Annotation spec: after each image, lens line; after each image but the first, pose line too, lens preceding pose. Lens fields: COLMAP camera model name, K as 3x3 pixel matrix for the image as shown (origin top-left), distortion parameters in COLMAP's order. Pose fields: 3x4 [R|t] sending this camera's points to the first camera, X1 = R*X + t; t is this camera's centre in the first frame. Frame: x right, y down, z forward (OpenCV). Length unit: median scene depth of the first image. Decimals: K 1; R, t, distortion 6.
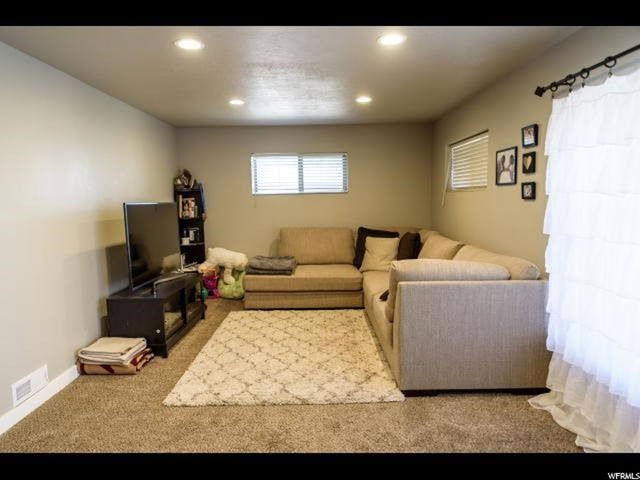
lens RADIAL K [[421.5, 0, 319.0], [0, 421.5, 242.5], [0, 0, 1]] dist [-0.015476, 0.006300]
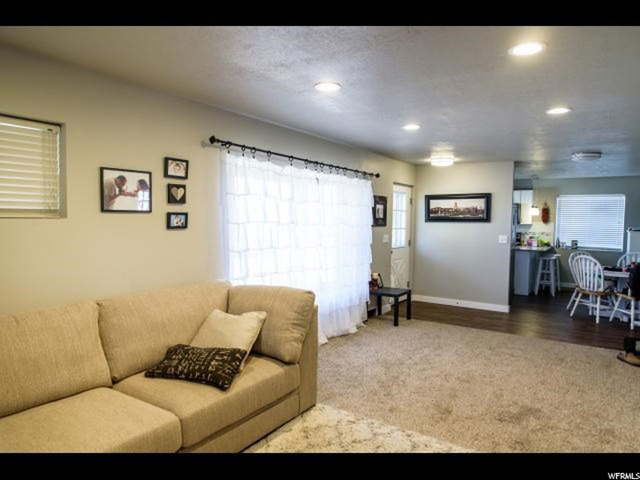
lens RADIAL K [[421.5, 0, 321.7], [0, 421.5, 237.2], [0, 0, 1]] dist [-0.015476, 0.006300]
pose [[-0.826941, -0.025037, 0.561731, -0.357327], [0.058319, 0.989801, 0.129969, -0.185591], [-0.559256, 0.140236, -0.817048, 1.561806]]
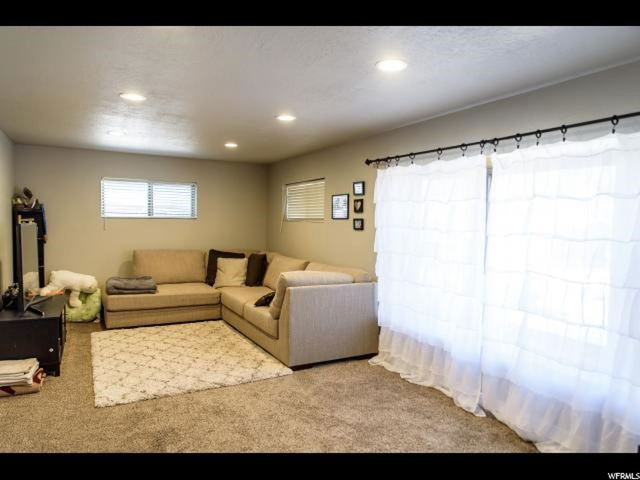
lens RADIAL K [[421.5, 0, 317.6], [0, 421.5, 240.6], [0, 0, 1]] dist [-0.015476, 0.006300]
pose [[0.878683, 0.011112, 0.477276, -0.328316], [0.018492, 0.998187, -0.057284, 0.017594], [-0.477047, 0.059160, 0.876884, -0.232859]]
